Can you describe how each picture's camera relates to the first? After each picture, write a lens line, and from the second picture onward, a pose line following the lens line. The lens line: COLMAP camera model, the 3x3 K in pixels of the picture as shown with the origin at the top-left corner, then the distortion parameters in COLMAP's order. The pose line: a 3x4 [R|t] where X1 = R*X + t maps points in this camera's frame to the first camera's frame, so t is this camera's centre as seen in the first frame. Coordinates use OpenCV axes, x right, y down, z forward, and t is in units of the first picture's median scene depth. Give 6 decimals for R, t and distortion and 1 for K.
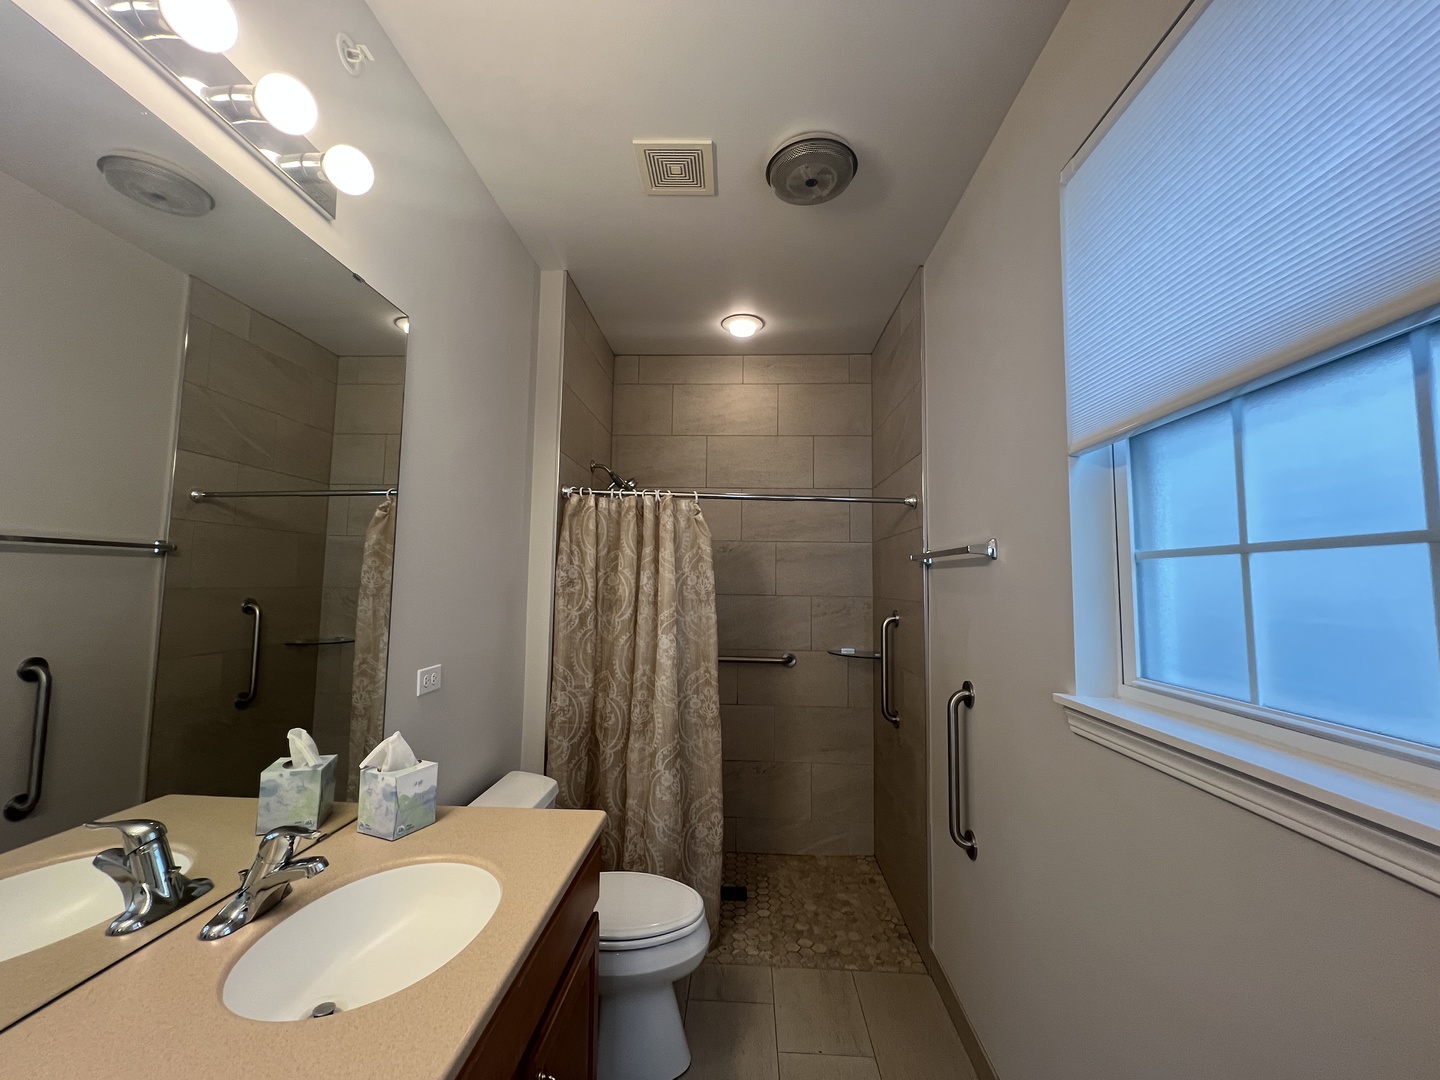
lens RADIAL K [[578.2, 0, 718.6], [0, 578.2, 536.8], [0, 0, 1]] dist [-0.002102, -0.000193]
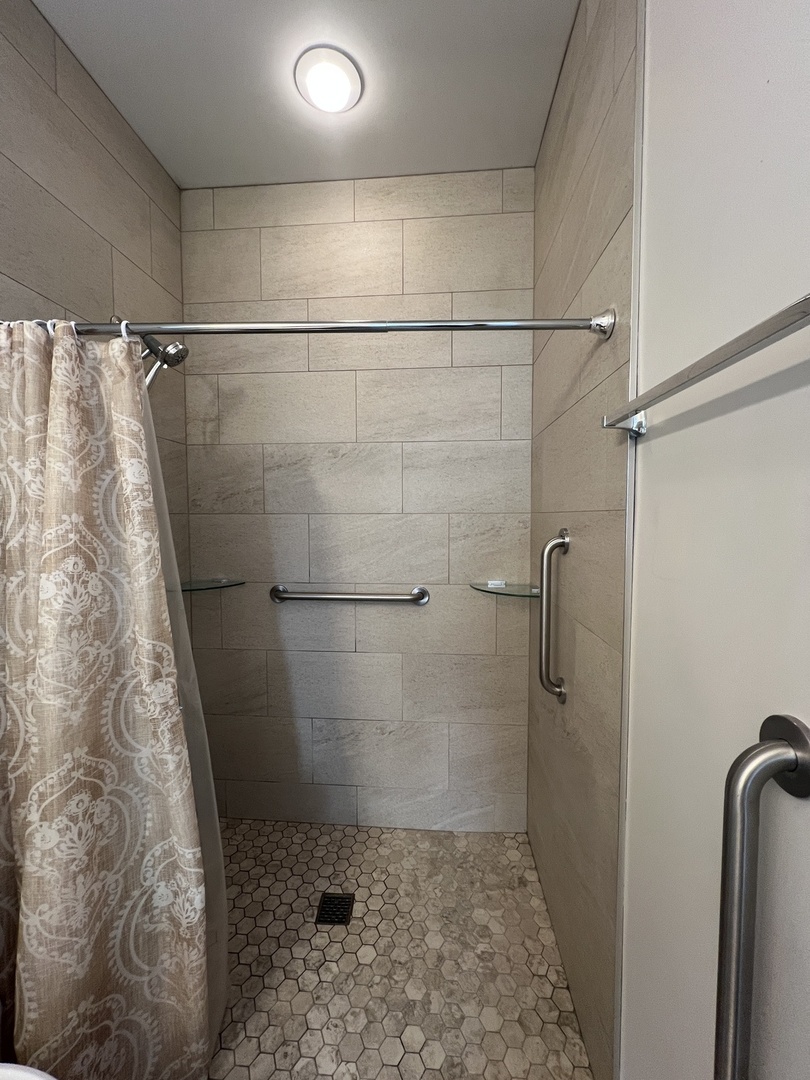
lens RADIAL K [[433.7, 0, 406.1], [0, 433.7, 541.8], [0, 0, 1]] dist [-0.002102, -0.000193]
pose [[0.999480, -0.017142, -0.027328, 0.133076], [0.020708, 0.990485, 0.136053, 0.067845], [0.024735, -0.136548, 0.990325, 0.480632]]
